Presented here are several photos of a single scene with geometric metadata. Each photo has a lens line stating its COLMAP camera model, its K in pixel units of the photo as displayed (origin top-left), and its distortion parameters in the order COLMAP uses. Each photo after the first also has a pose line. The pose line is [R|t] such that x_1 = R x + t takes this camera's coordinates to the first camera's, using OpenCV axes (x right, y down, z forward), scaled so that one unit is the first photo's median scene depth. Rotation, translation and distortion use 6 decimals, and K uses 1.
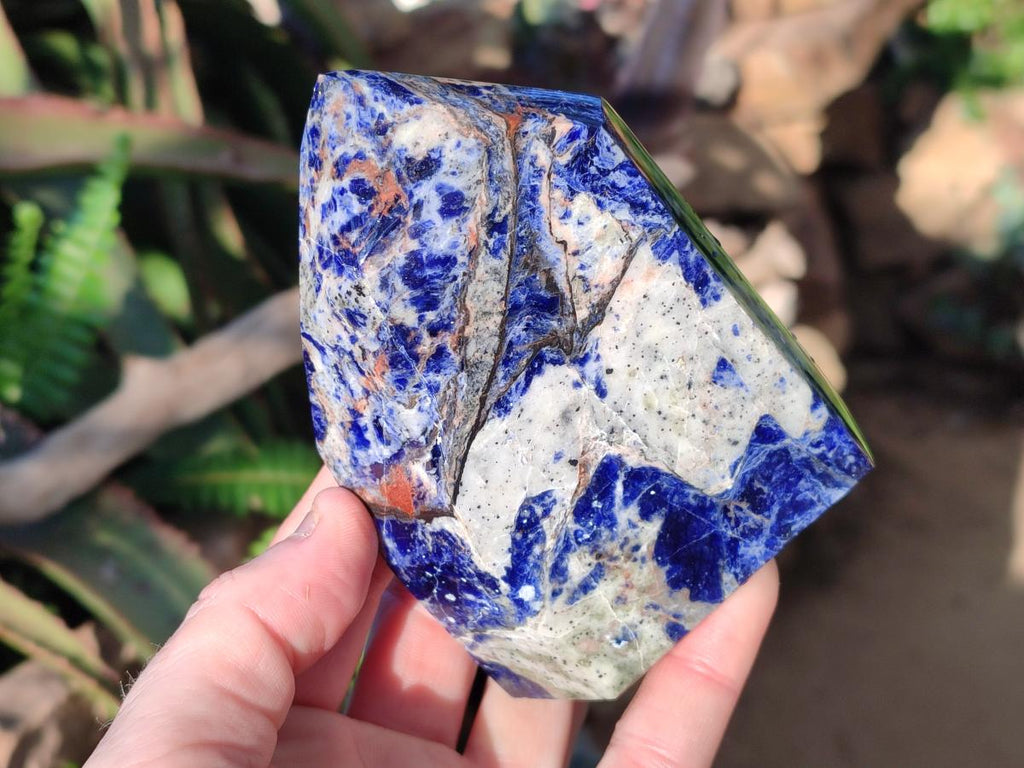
lens RADIAL K [[1564.6, 0, 530.8], [0, 1564.6, 413.3], [0, 0, 1]] dist [0.081608, 0.000000]
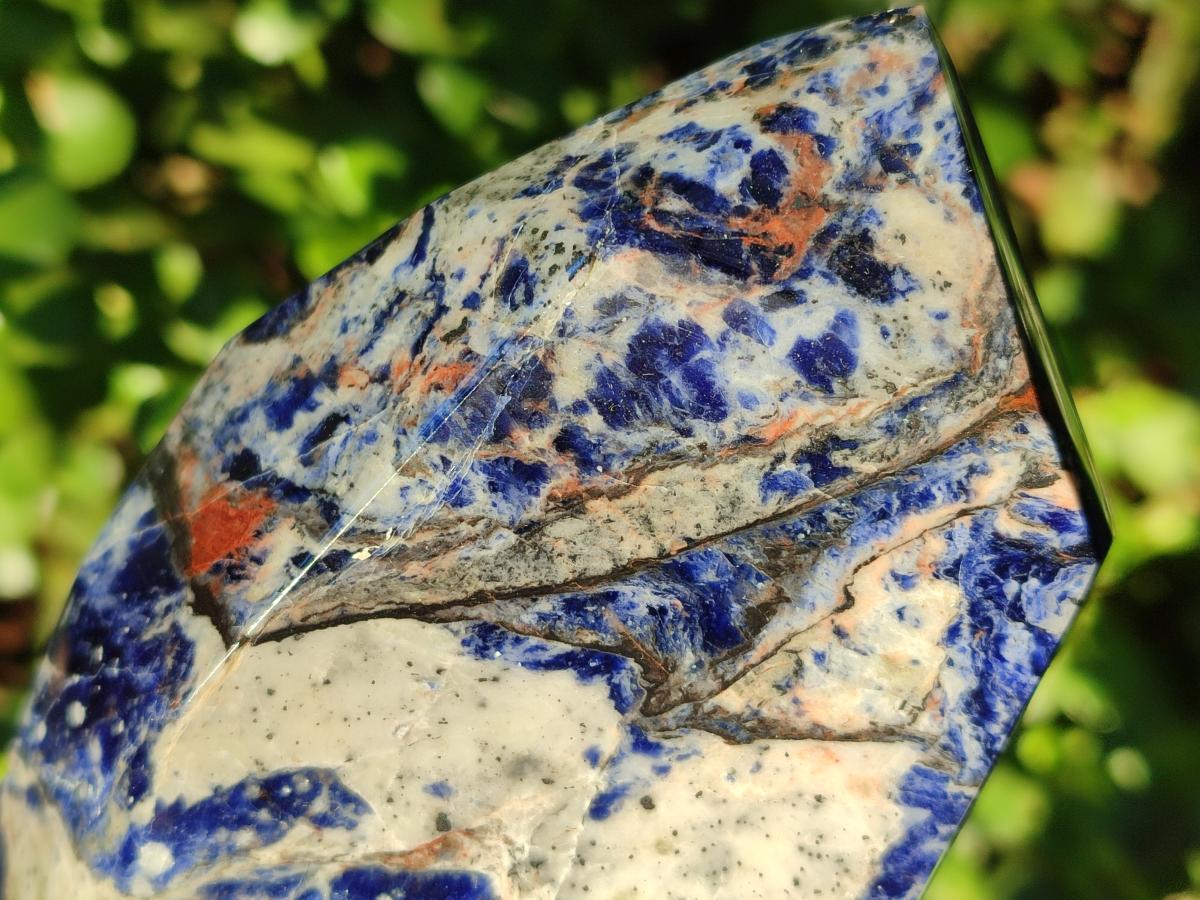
lens RADIAL K [[1833.5, 0, 576.5], [0, 1833.5, 450.8], [0, 0, 1]] dist [0.081608, 0.000000]
pose [[0.451764, 0.892022, -0.014375, -0.049749], [-0.885305, 0.446256, -0.130732, 0.018619], [-0.110201, 0.071787, 0.991313, 0.441521]]
